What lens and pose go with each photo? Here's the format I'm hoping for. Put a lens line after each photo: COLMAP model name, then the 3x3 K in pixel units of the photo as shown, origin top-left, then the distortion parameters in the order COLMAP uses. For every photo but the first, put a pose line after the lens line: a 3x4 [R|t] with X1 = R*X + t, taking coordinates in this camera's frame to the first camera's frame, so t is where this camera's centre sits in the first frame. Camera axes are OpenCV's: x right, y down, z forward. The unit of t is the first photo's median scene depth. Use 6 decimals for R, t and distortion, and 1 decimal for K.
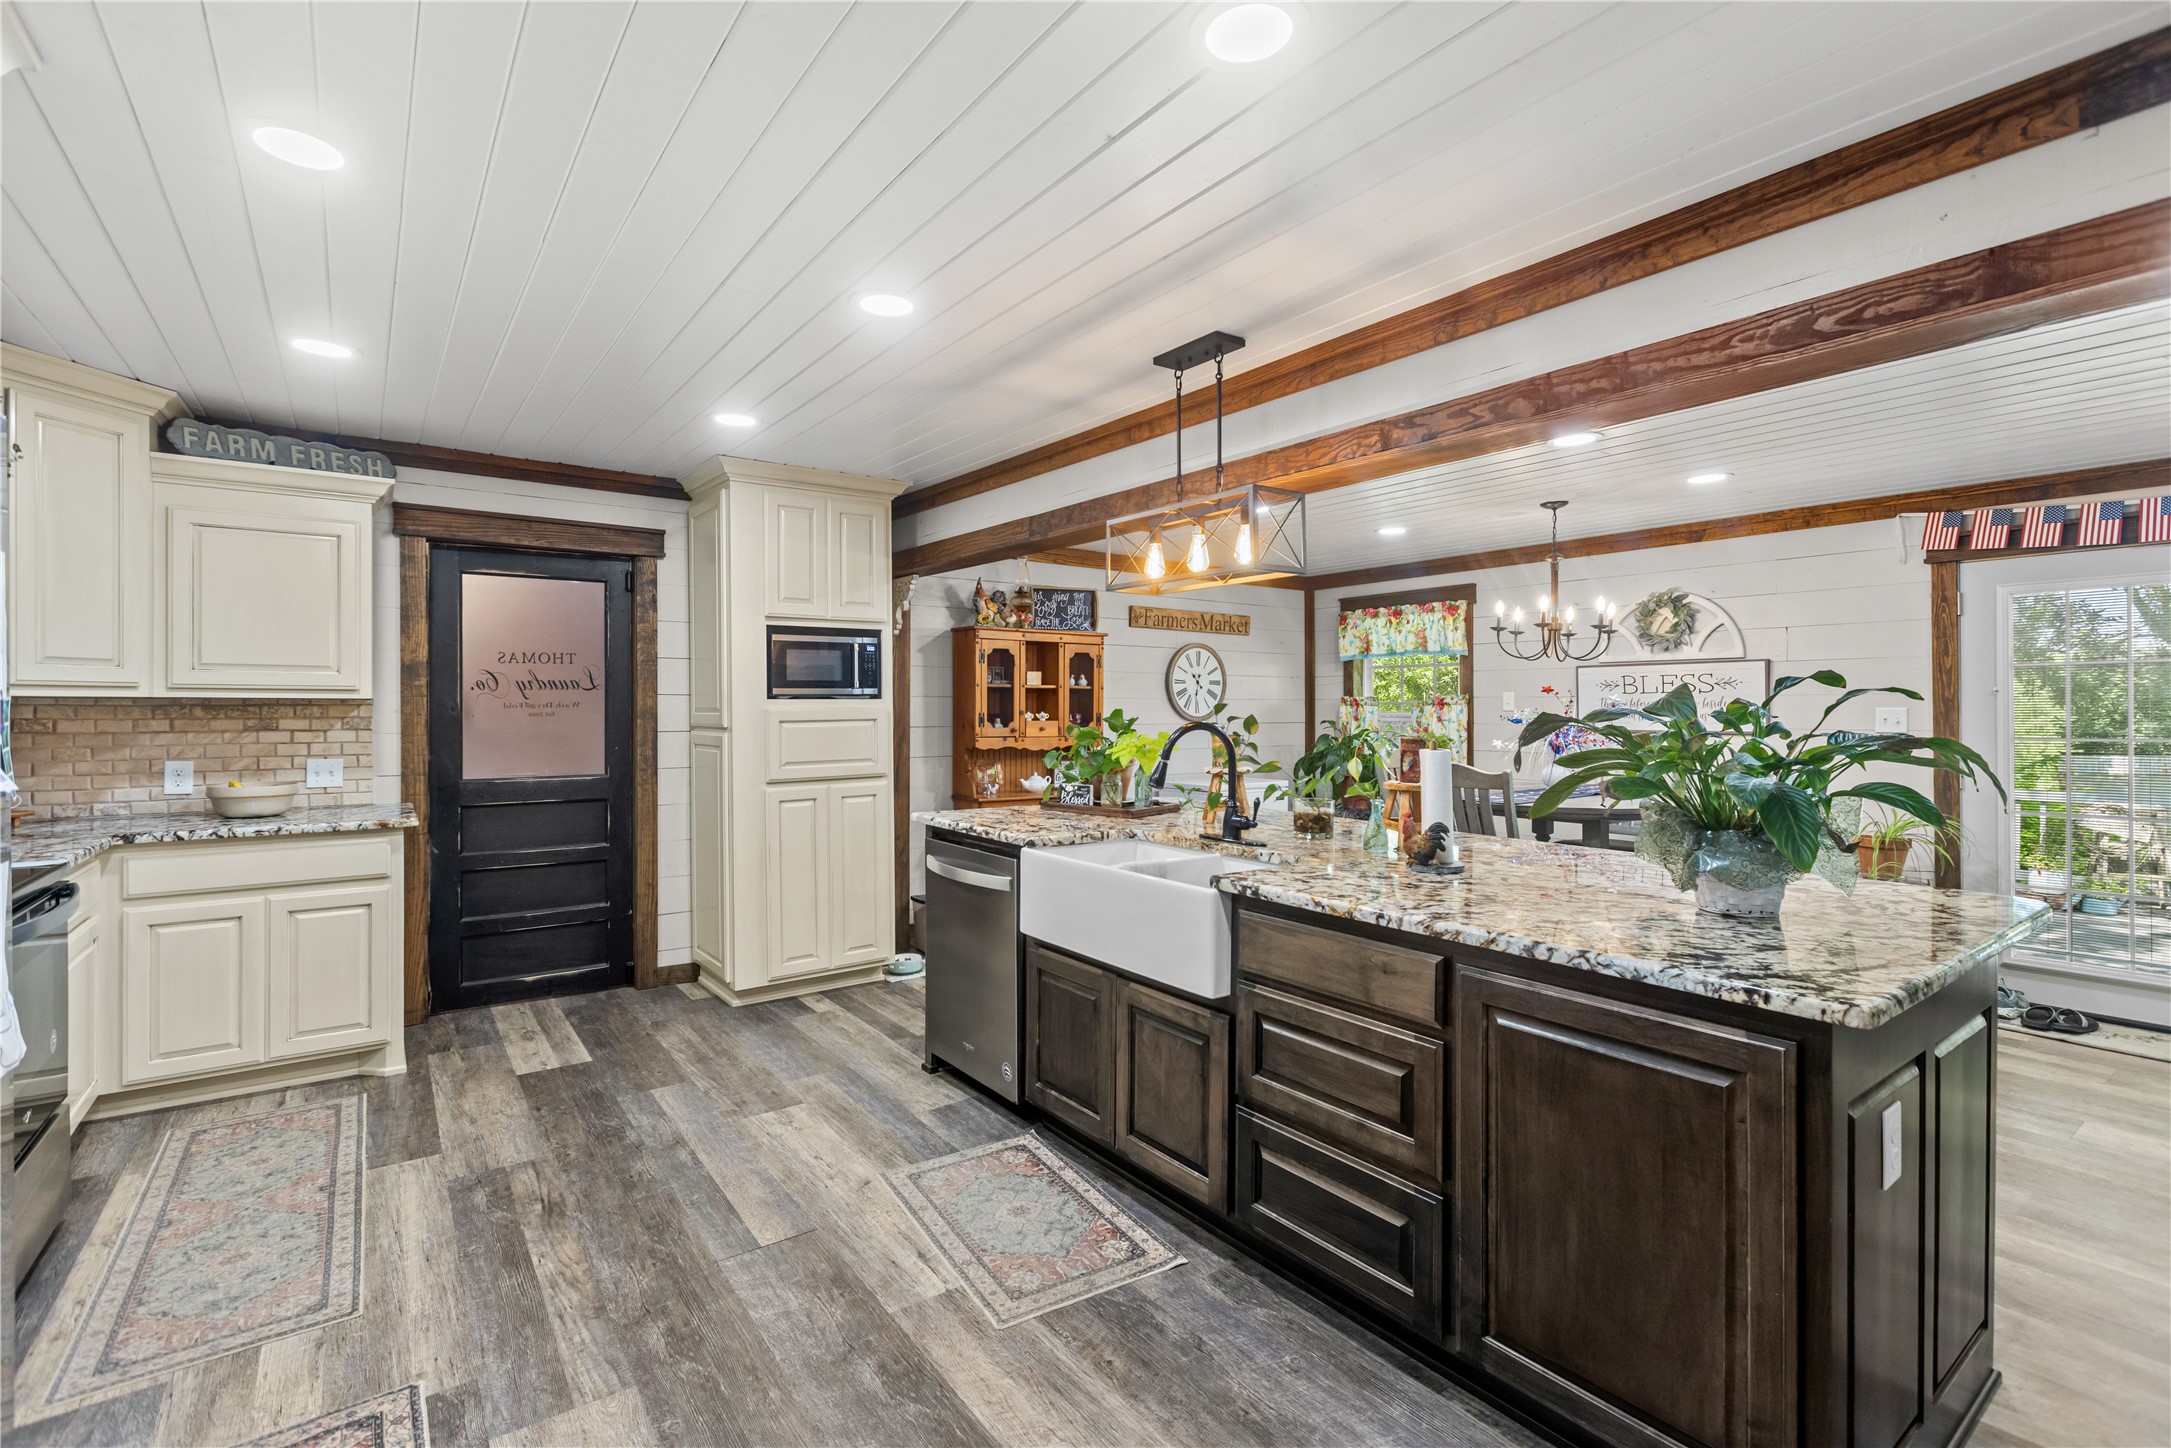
lens RADIAL K [[981.1, 0, 1083.3], [0, 981.1, 713.7], [0, 0, 1]] dist [0.001519, 0.000204]
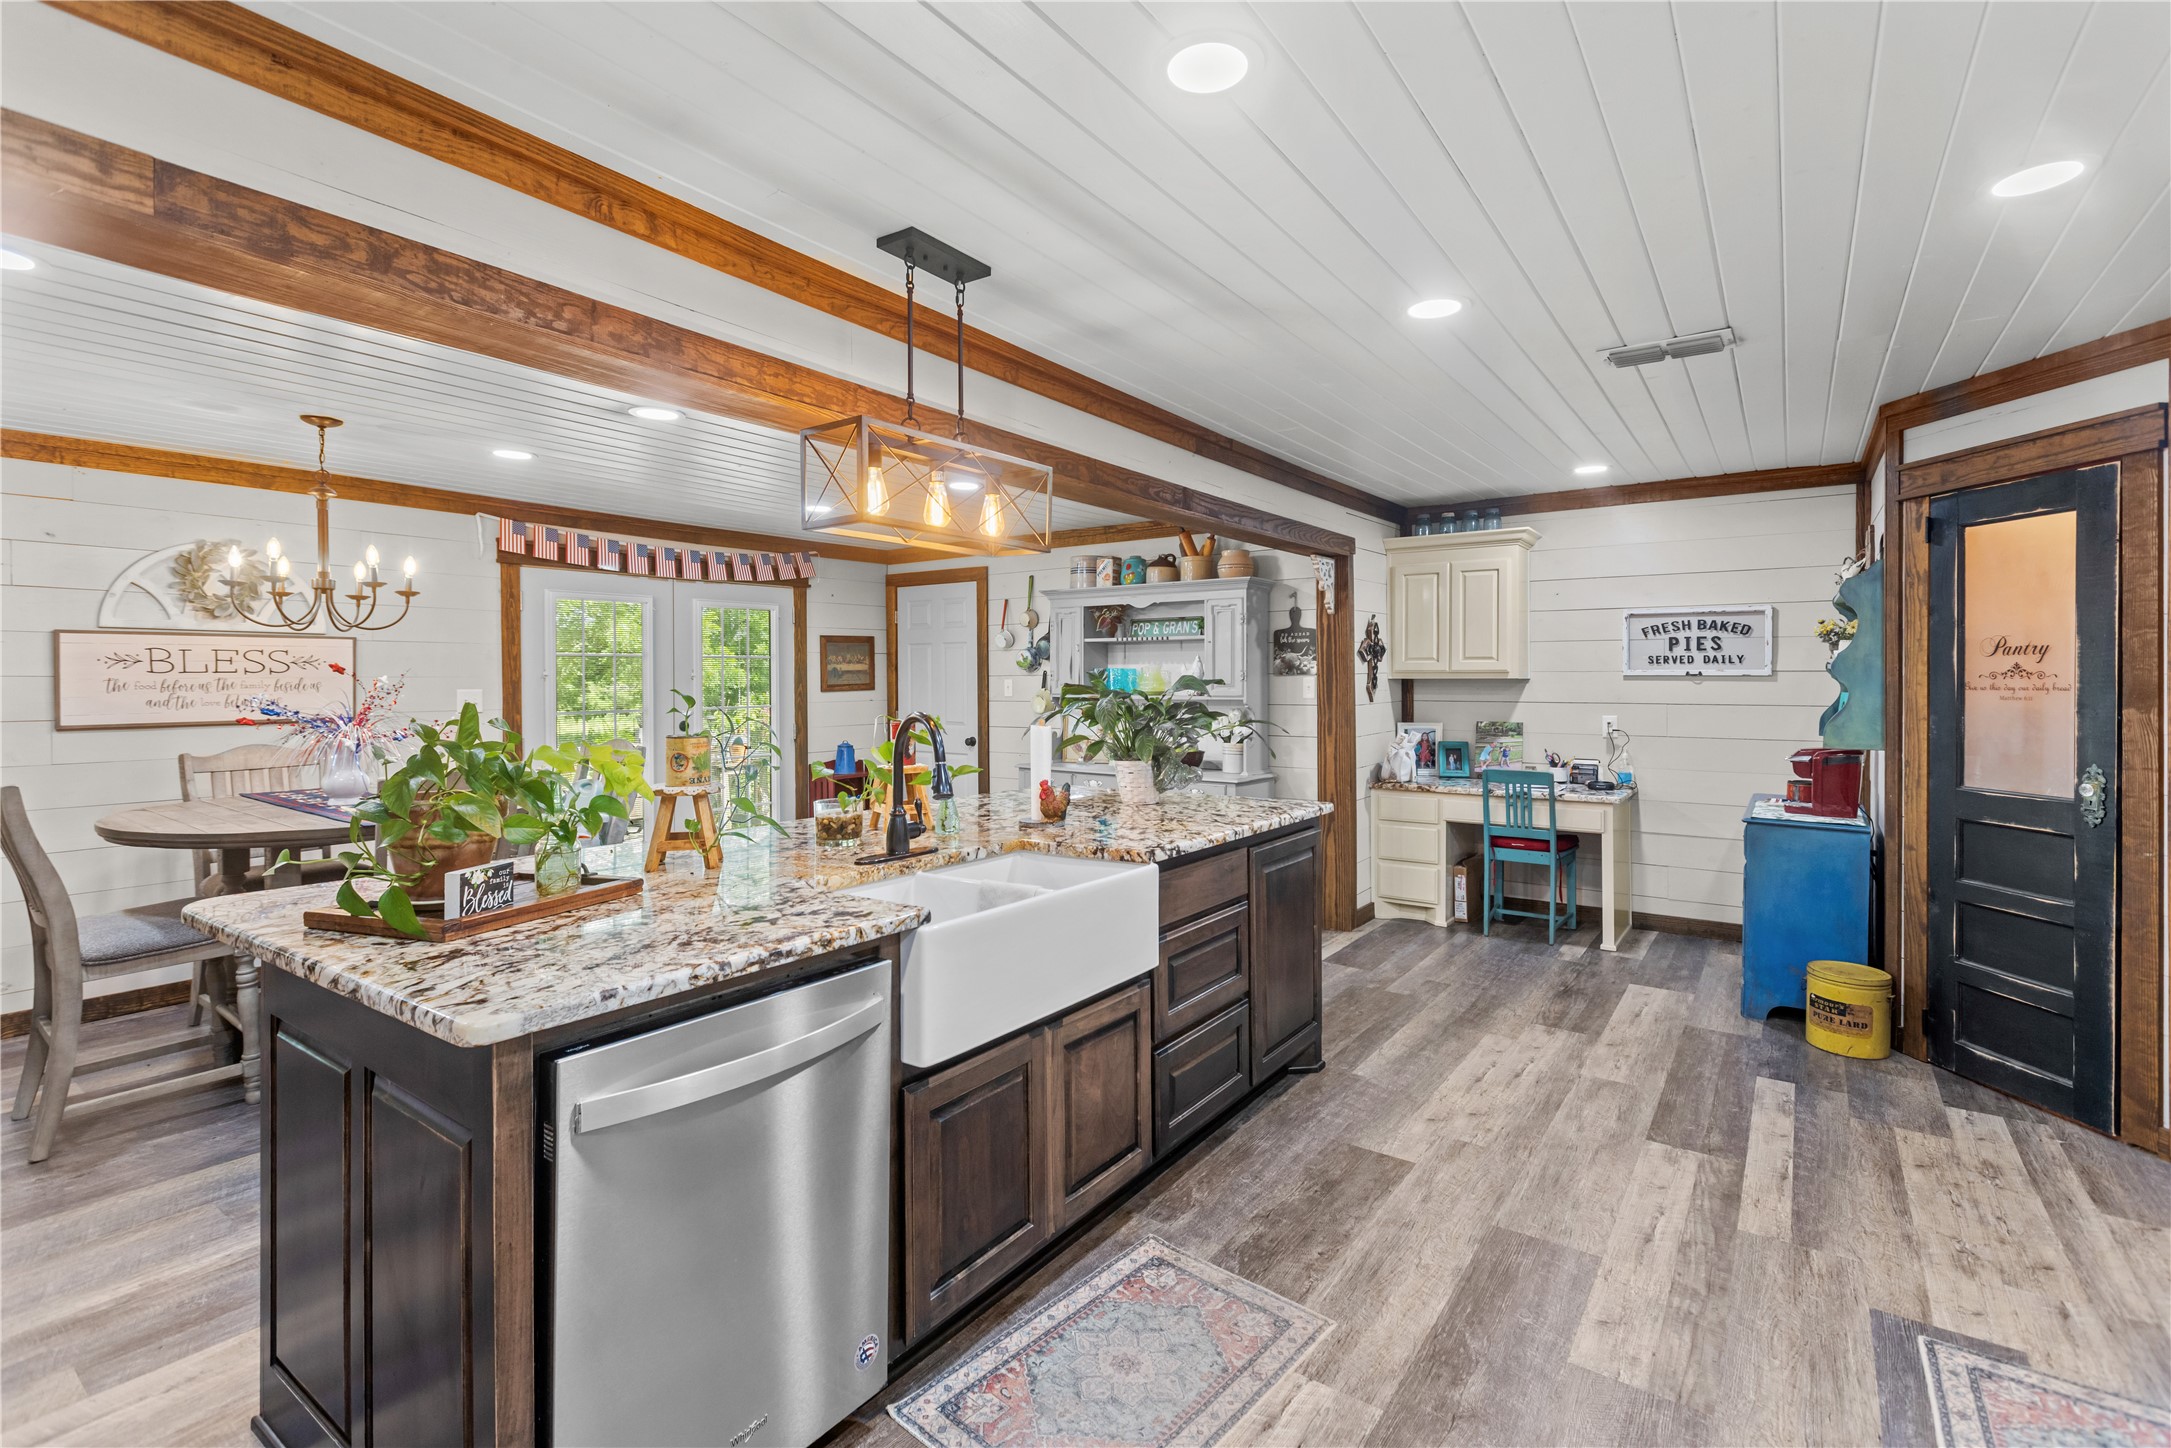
lens RADIAL K [[990.8, 0, 1084.3], [0, 990.8, 680.4], [0, 0, 1]] dist [0.003698, 0.000336]
pose [[-0.310956, 0.000299, 0.950424, -0.571826], [0.010057, 0.999945, 0.002976, -0.016243], [-0.950371, 0.010484, -0.310942, 0.922381]]
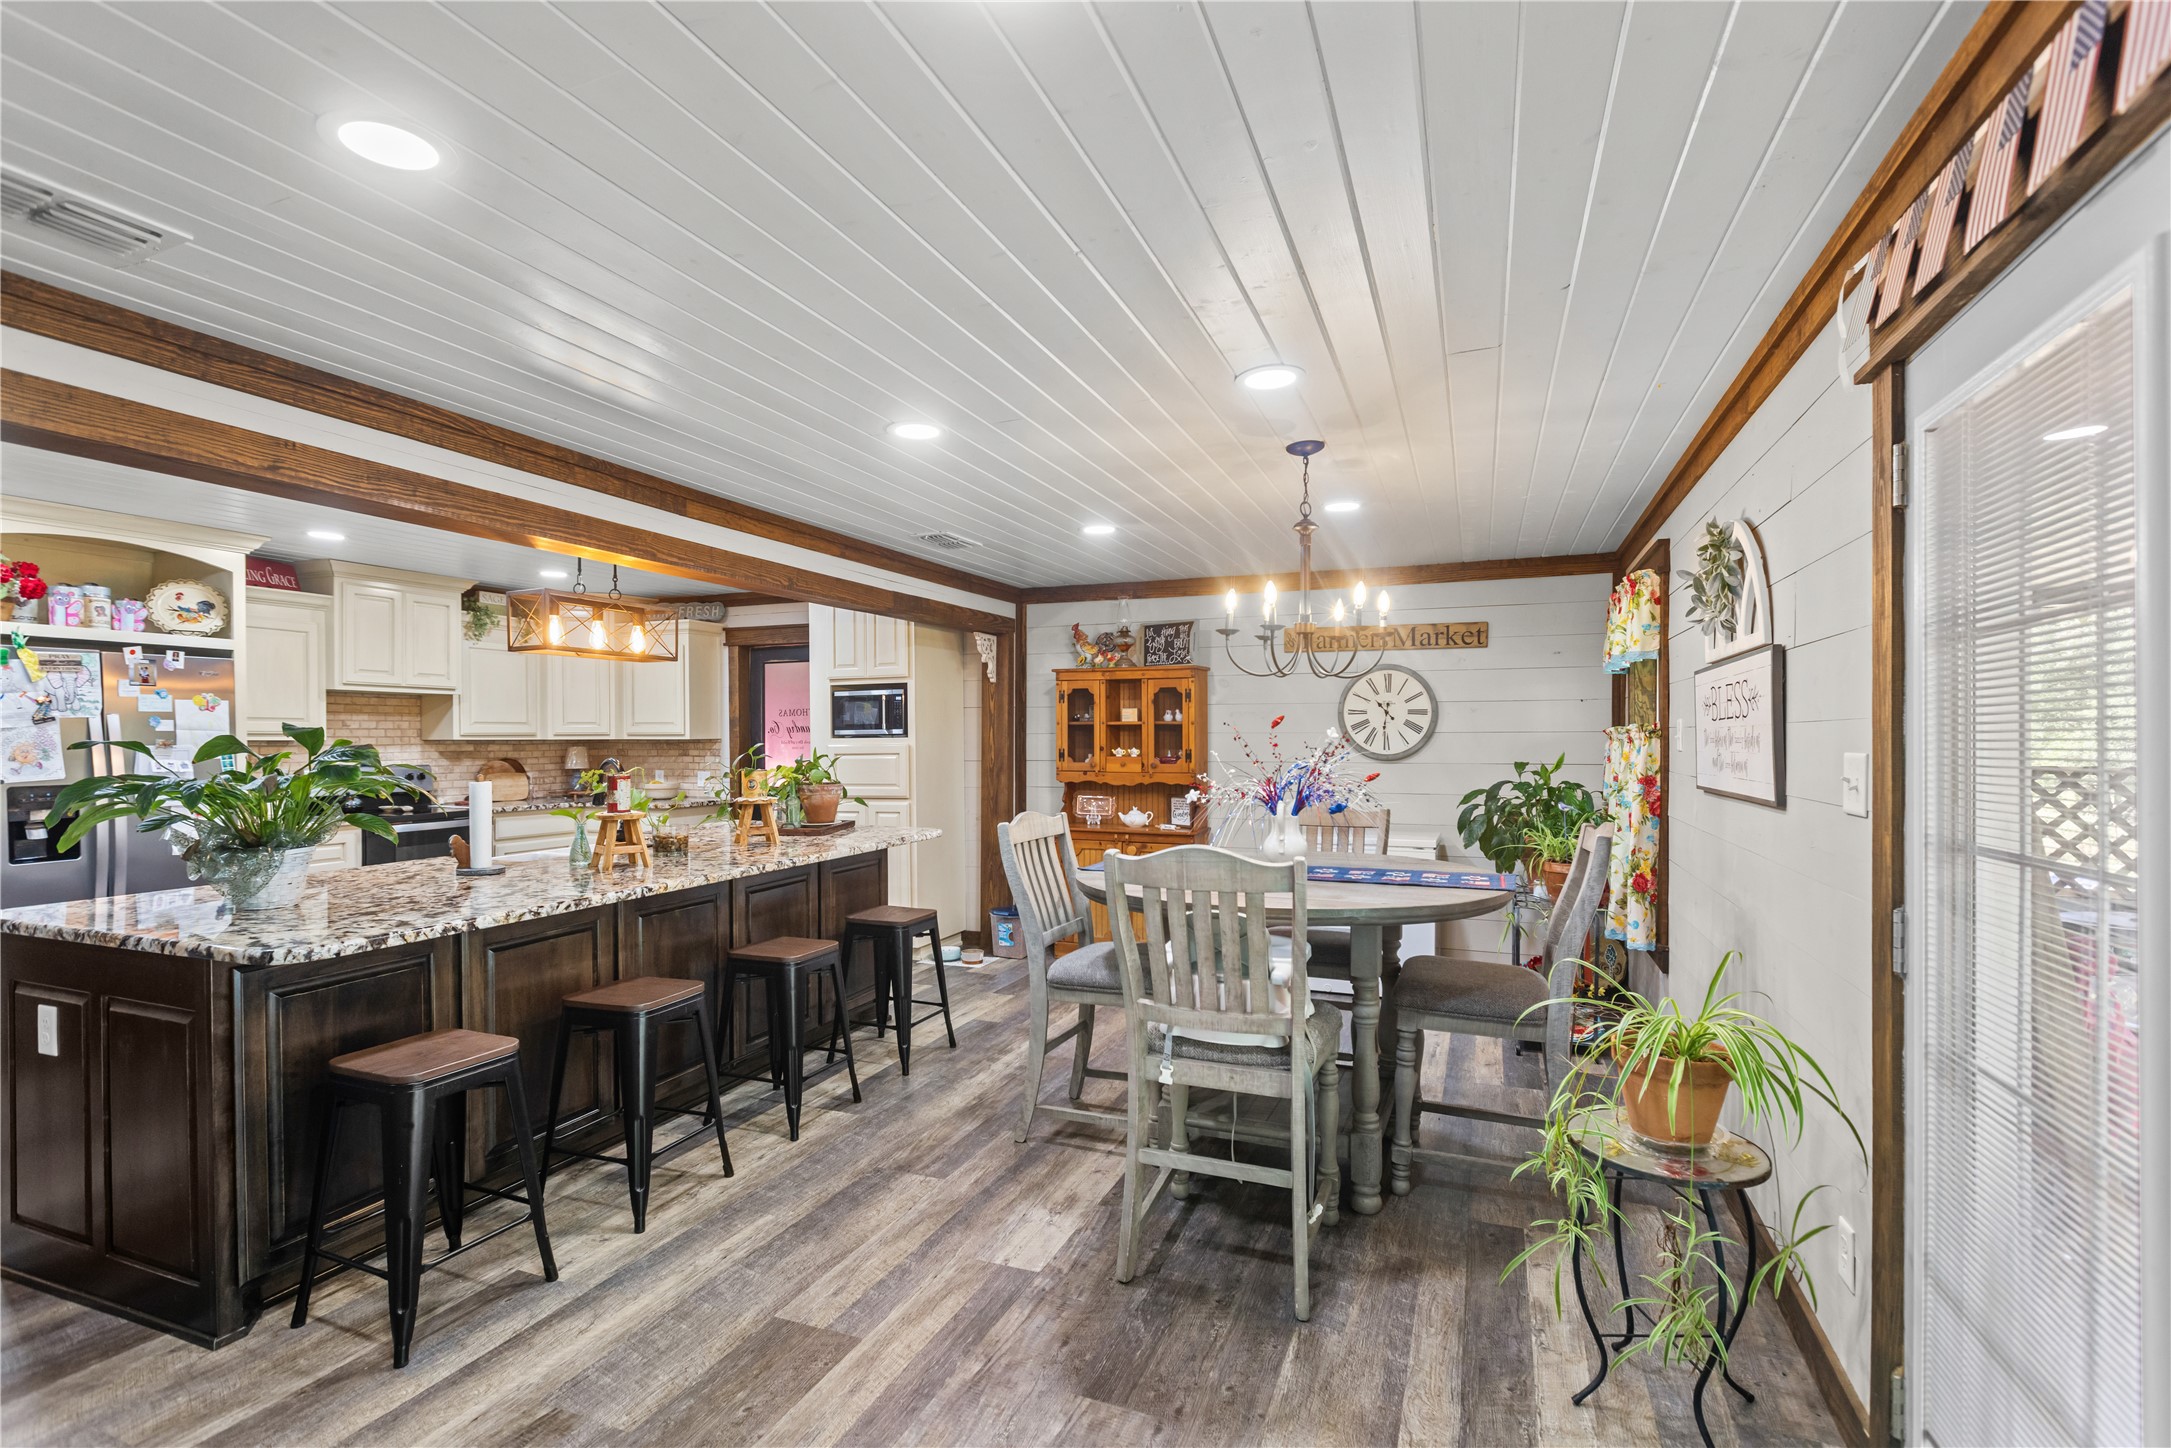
lens RADIAL K [[996.3, 0, 1088.8], [0, 996.3, 750.5], [0, 0, 1]] dist [0.000086, -0.000256]
pose [[0.530769, 0.008033, -0.847478, 1.333094], [-0.002675, 0.999966, 0.007804, -0.011776], [0.847512, -0.001875, 0.530773, 0.682593]]
